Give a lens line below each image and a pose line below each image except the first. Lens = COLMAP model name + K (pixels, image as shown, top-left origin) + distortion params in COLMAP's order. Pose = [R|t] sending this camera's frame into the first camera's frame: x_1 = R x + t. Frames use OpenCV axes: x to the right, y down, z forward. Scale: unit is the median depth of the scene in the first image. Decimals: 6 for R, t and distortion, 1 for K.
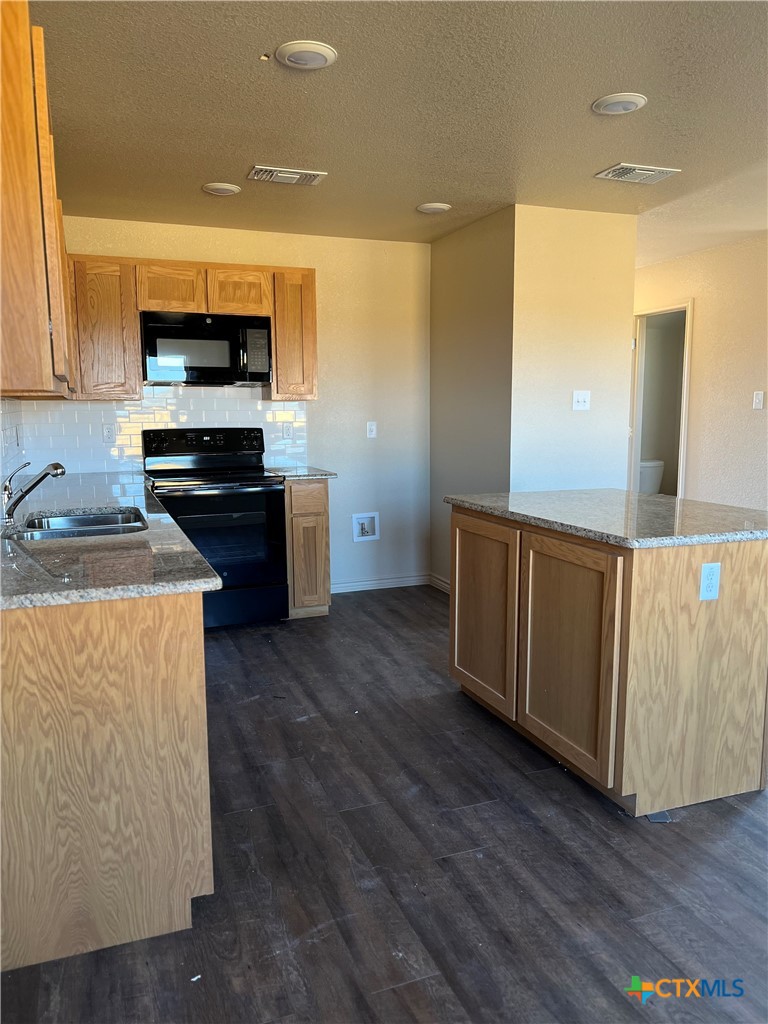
lens RADIAL K [[770.7, 0, 383.9], [0, 770.7, 513.8], [0, 0, 1]] dist [0.055205, -0.061828]
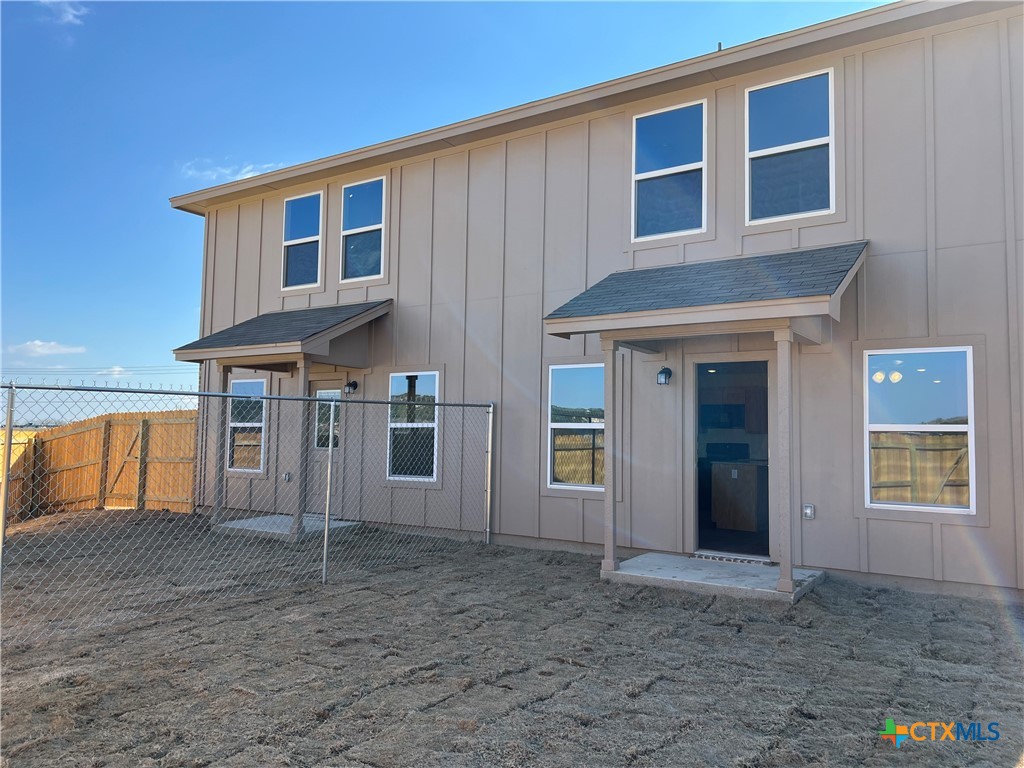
lens RADIAL K [[769.9, 0, 512.0], [0, 769.9, 384.0], [0, 0, 1]] dist [0.051319, -0.046686]
pose [[0.566700, -0.041857, -0.822860, 3.276440], [-0.132979, 0.980969, -0.141482, 0.367690], [0.813122, 0.189601, 0.550349, -2.495182]]
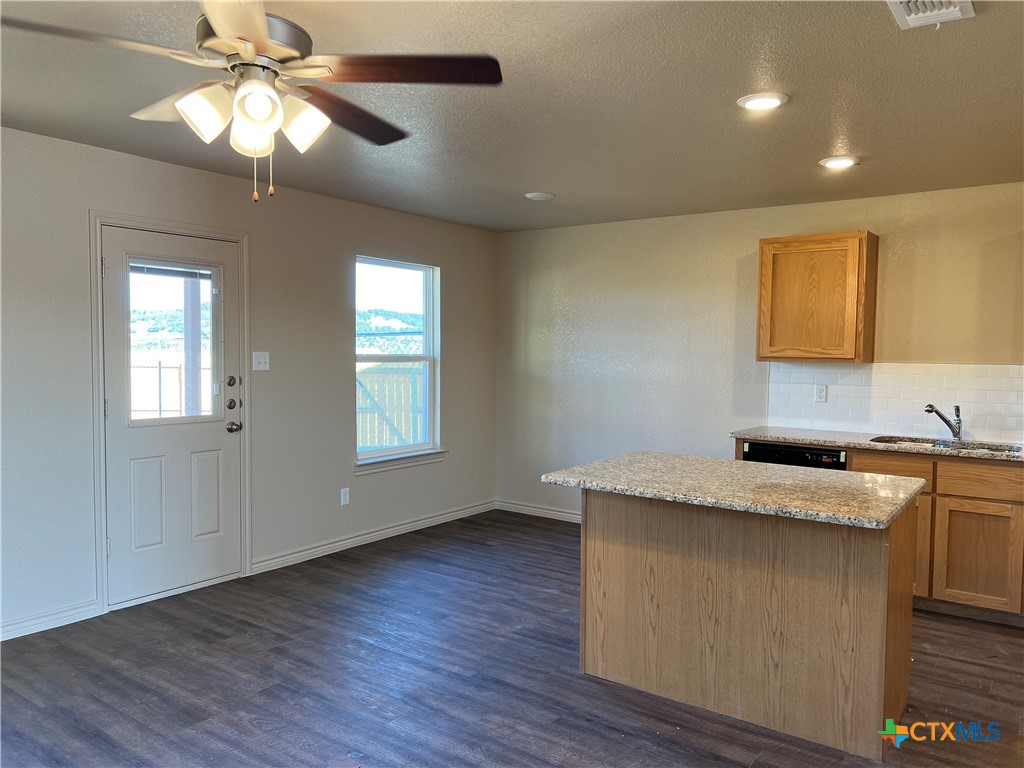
lens RADIAL K [[770.7, 0, 509.4], [0, 770.7, 389.1], [0, 0, 1]] dist [0.055205, -0.061828]
pose [[-0.846173, 0.022367, -0.532438, 1.333937], [-0.083728, 0.981130, 0.174281, -0.336382], [0.526289, 0.192052, -0.828333, 2.028495]]
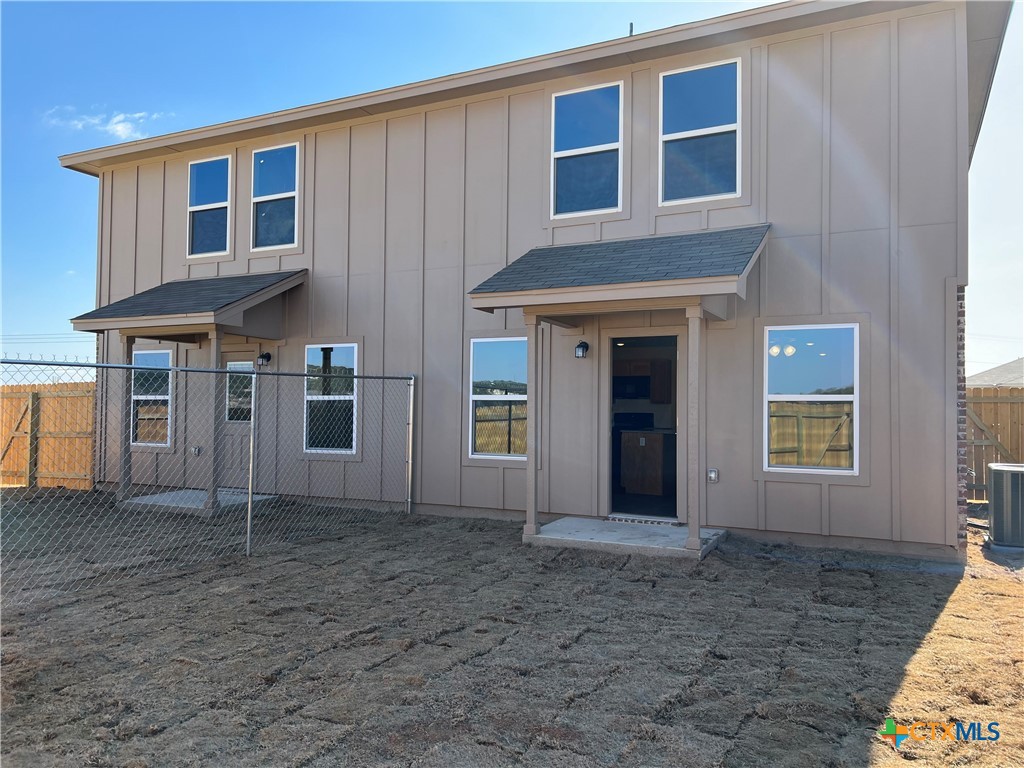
lens RADIAL K [[765.9, 0, 517.2], [0, 765.9, 388.6], [0, 0, 1]] dist [0.059415, -0.058005]
pose [[0.668089, -0.008256, -0.744035, 3.284398], [-0.116301, 0.986490, -0.115377, 0.381272], [0.734936, 0.163614, 0.658103, -2.588547]]
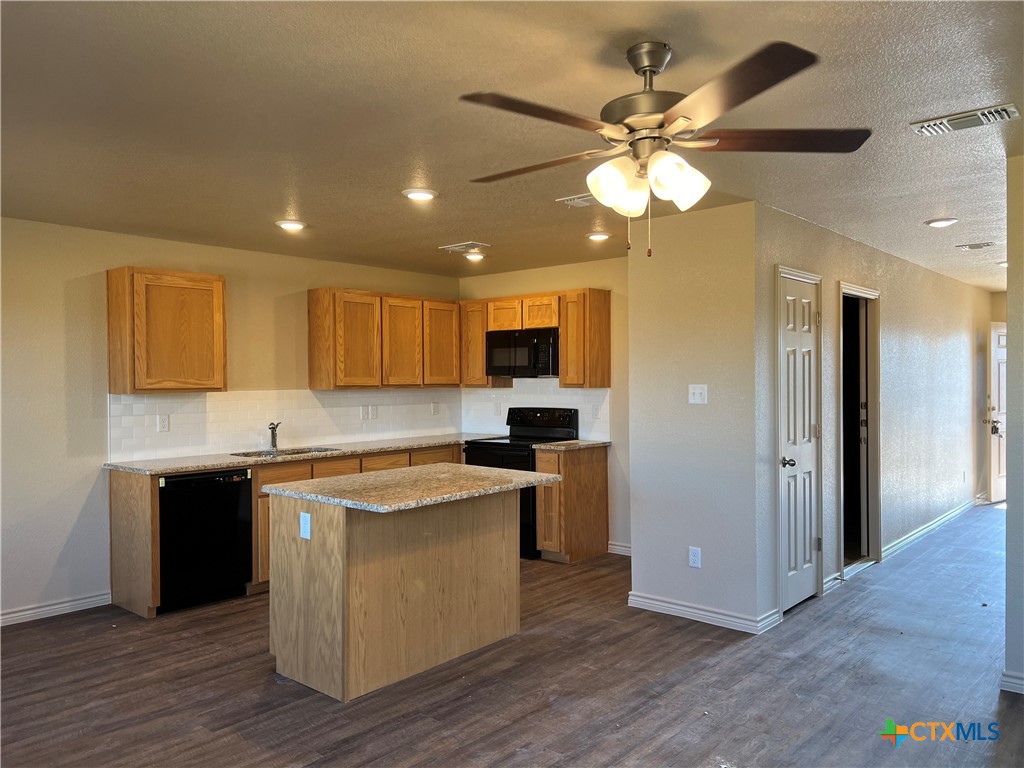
lens RADIAL K [[775.7, 0, 515.4], [0, 775.7, 385.2], [0, 0, 1]] dist [0.051216, -0.043879]
pose [[0.464872, 0.010528, -0.885315, 1.873978], [-0.119090, 0.991586, -0.050741, -0.146471], [0.877332, 0.129021, 0.462214, 0.619679]]
